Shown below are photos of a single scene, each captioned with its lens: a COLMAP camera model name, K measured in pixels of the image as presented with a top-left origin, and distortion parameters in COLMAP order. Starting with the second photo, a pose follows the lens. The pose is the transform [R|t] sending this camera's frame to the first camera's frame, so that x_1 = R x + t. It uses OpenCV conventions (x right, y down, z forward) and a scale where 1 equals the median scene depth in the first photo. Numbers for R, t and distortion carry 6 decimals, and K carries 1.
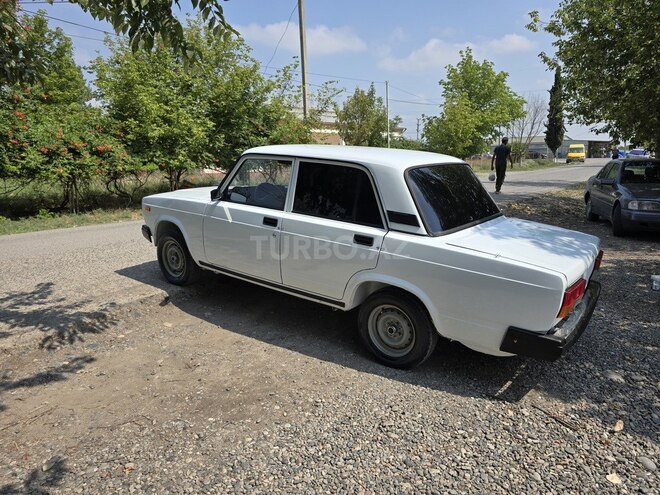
lens RADIAL K [[446.9, 0, 334.6], [0, 446.9, 246.6], [0, 0, 1]] dist [0.066420, -0.058698]
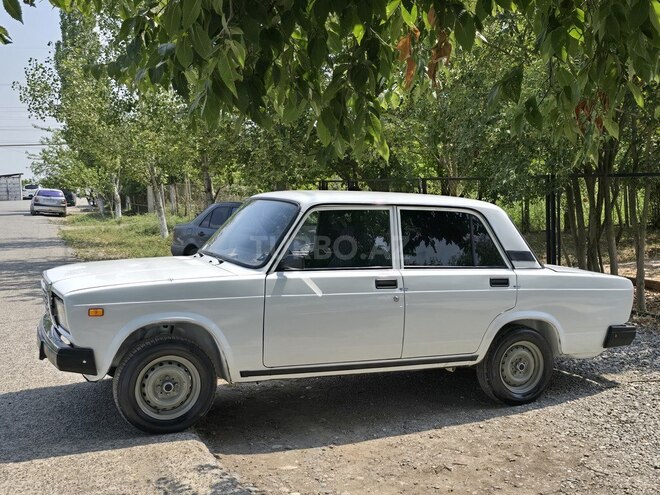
lens RADIAL K [[706.0, 0, 350.9], [0, 706.0, 261.5], [0, 0, 1]] dist [0.089173, -0.002319]
pose [[0.522119, -0.087444, 0.848378, -0.399225], [0.202440, 0.979008, -0.023680, -0.024655], [-0.828499, 0.184109, 0.528861, 0.116681]]
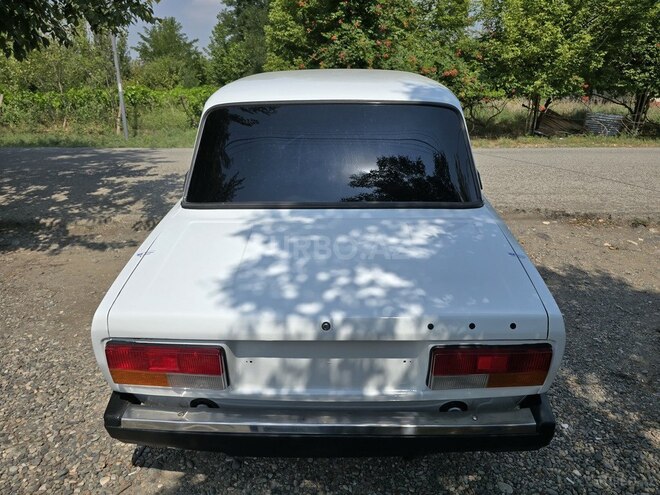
lens RADIAL K [[446.9, 0, 334.6], [0, 446.9, 246.6], [0, 0, 1]] dist [0.066420, -0.058698]
pose [[0.584346, 0.284590, -0.759966, 0.236930], [-0.163569, 0.958575, 0.233194, -0.043255], [0.794849, -0.011959, 0.606690, 0.194950]]
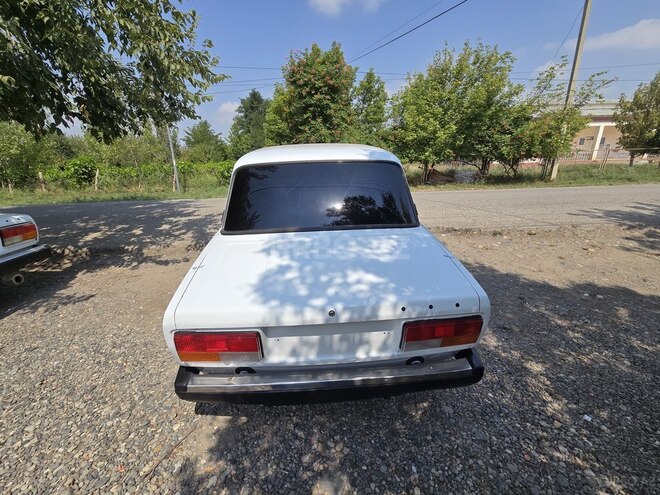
lens RADIAL K [[270.9, 0, 326.9], [0, 270.9, 249.6], [0, 0, 1]] dist [-0.000727, -0.000211]
pose [[0.643406, 0.242976, -0.725942, 0.218592], [-0.133628, 0.969381, 0.206021, -0.039142], [0.753772, -0.035548, 0.656173, 0.197470]]
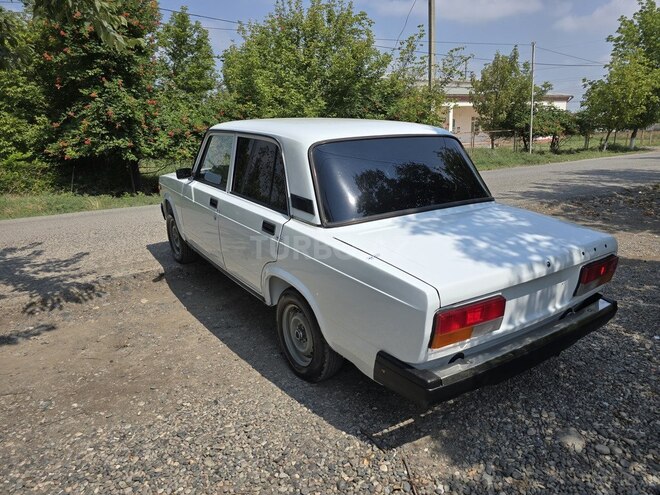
lens RADIAL K [[446.9, 0, 334.6], [0, 446.9, 246.6], [0, 0, 1]] dist [0.066420, -0.058698]
pose [[0.943424, 0.056246, -0.326784, 0.128234], [-0.041237, 0.997760, 0.052683, -0.007956], [0.329015, -0.036227, 0.943630, 0.062806]]
